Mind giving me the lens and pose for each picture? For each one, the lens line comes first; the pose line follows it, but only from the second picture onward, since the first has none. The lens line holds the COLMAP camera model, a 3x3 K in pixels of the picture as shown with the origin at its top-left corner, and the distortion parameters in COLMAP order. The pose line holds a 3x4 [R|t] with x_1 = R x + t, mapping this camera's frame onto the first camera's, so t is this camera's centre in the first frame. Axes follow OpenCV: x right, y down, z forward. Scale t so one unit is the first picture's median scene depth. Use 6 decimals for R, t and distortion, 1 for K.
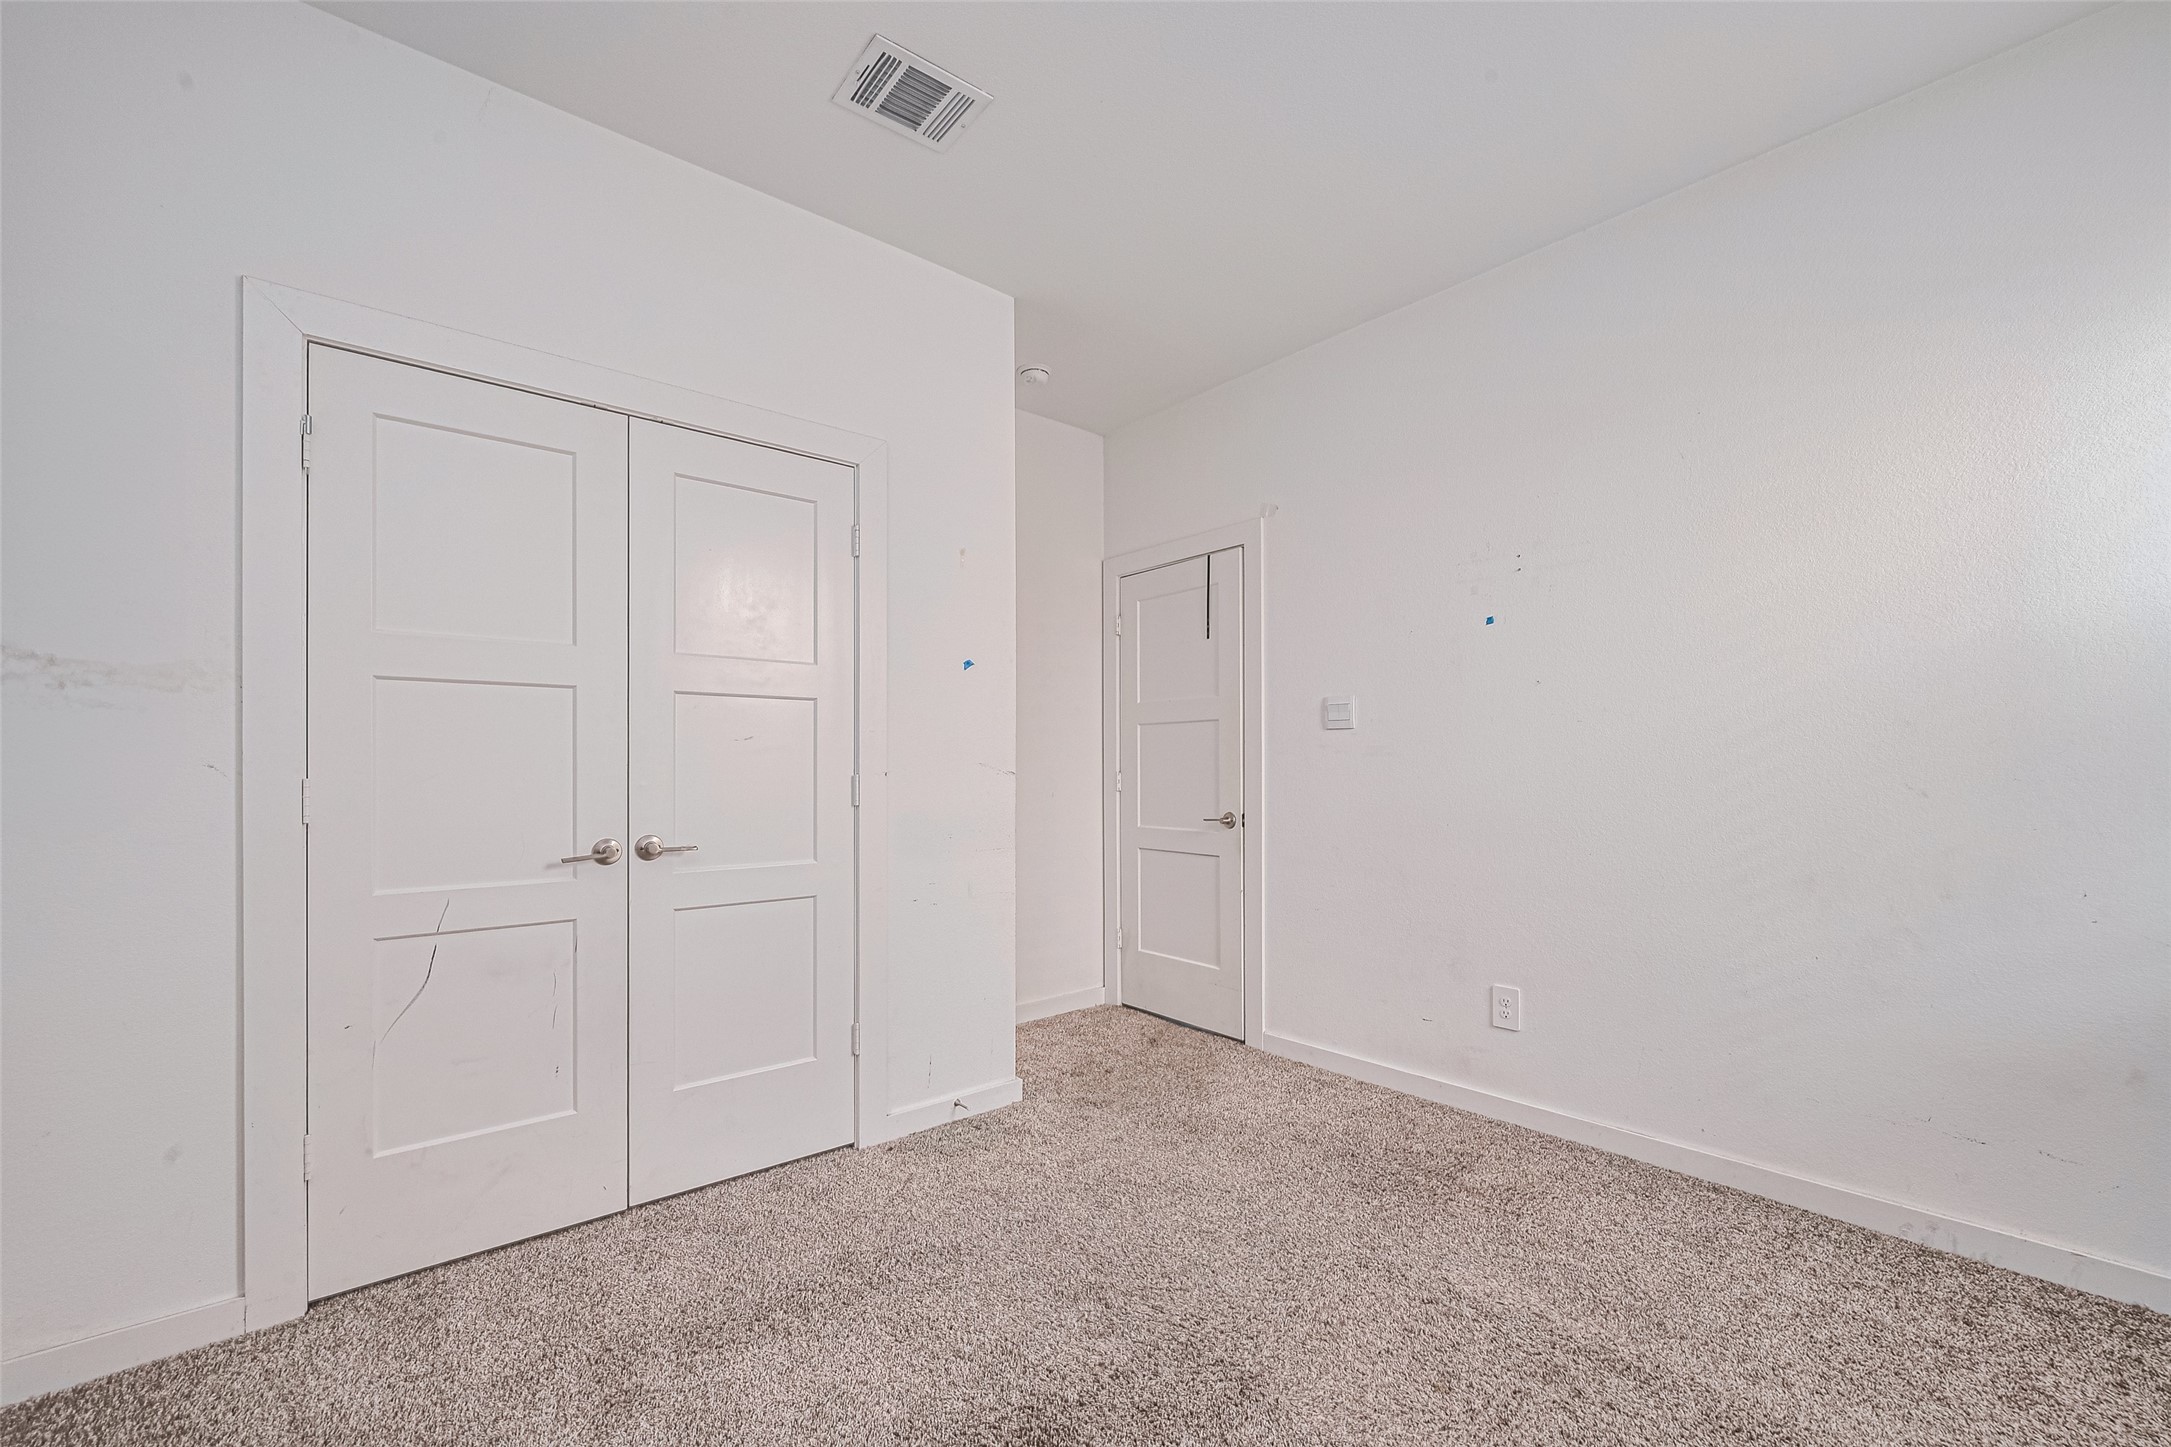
lens RADIAL K [[932.5, 0, 1140.9], [0, 932.5, 777.2], [0, 0, 1]] dist [-0.000516, 0.000076]
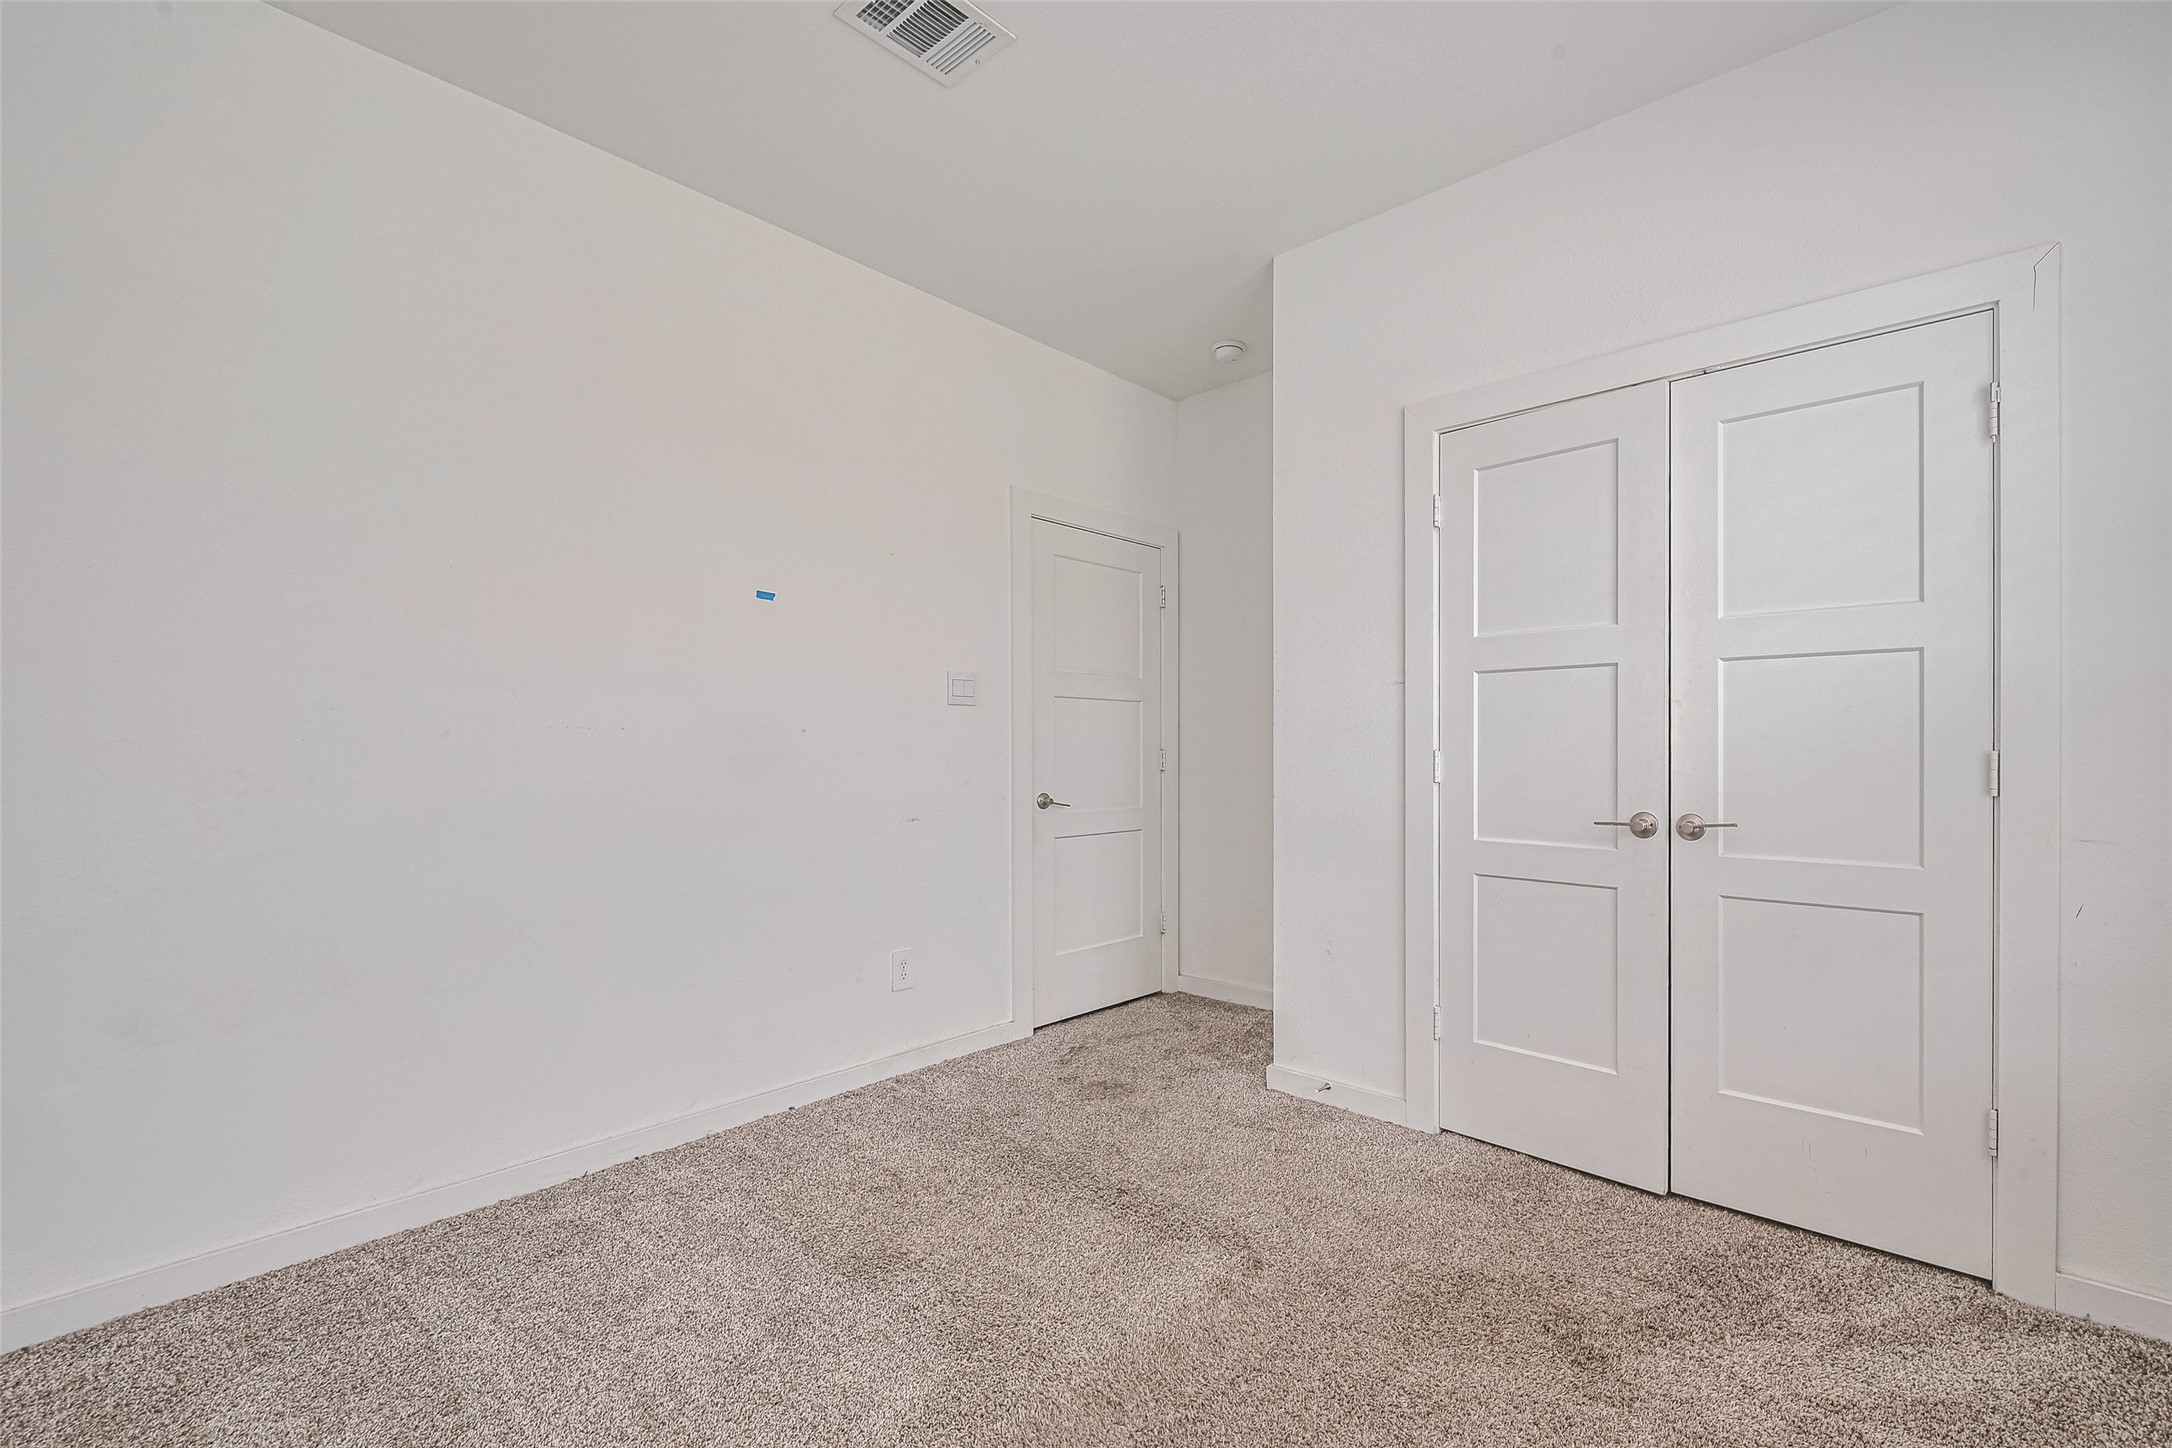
lens RADIAL K [[927.4, 0, 1128.9], [0, 927.4, 745.4], [0, 0, 1]] dist [0.002349, 0.000126]
pose [[0.142052, 0.000873, -0.989859, 0.332569], [-0.005010, 0.999987, 0.000163, -0.003437], [0.989846, 0.004936, 0.142055, 0.297222]]
